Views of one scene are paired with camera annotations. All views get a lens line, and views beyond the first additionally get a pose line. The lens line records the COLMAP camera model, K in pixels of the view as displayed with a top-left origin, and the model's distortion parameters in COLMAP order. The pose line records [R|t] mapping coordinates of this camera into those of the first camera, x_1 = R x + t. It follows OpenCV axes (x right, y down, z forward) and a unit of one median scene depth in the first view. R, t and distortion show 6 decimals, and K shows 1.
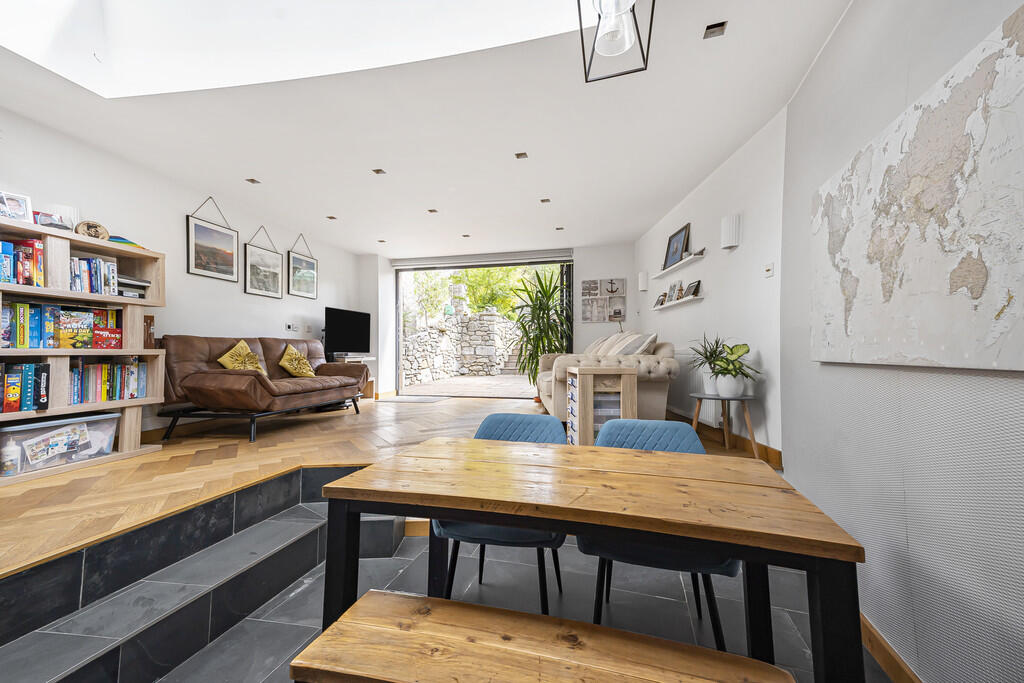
lens RADIAL K [[429.8, 0, 512.3], [0, 429.8, 349.3], [0, 0, 1]] dist [0.024915, 0.000059]
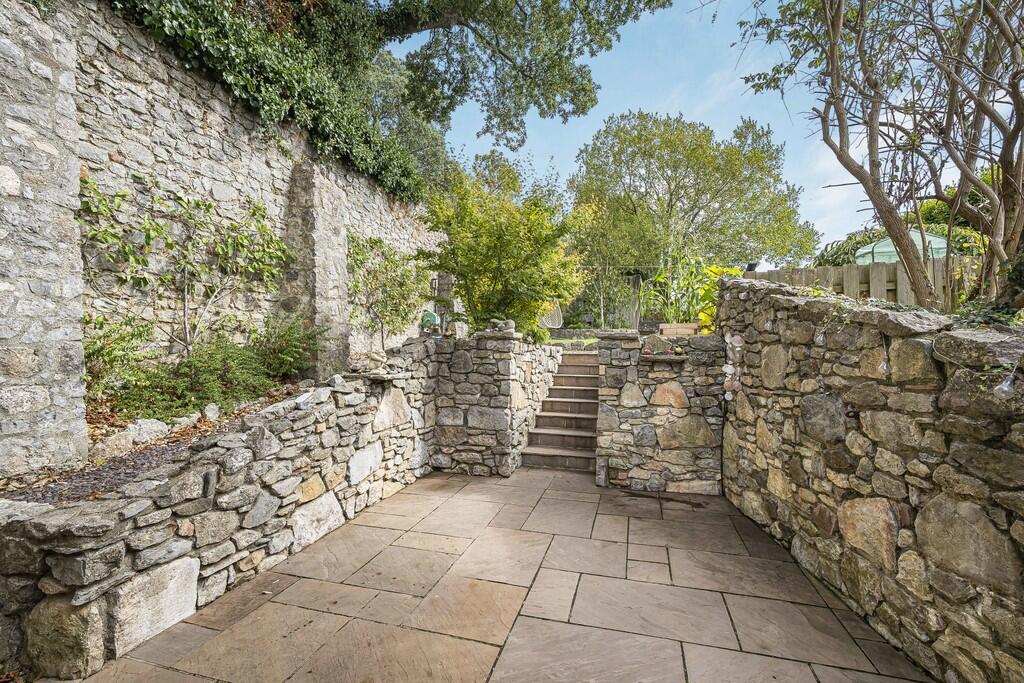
lens RADIAL K [[455.0, 0, 511.2], [0, 455.0, 335.4], [0, 0, 1]] dist [-0.013351, -0.002716]
pose [[0.999748, 0.016242, -0.015482, -0.068101], [-0.016934, 0.998813, -0.045662, -0.122516], [0.014722, 0.045913, 0.998837, 1.061176]]
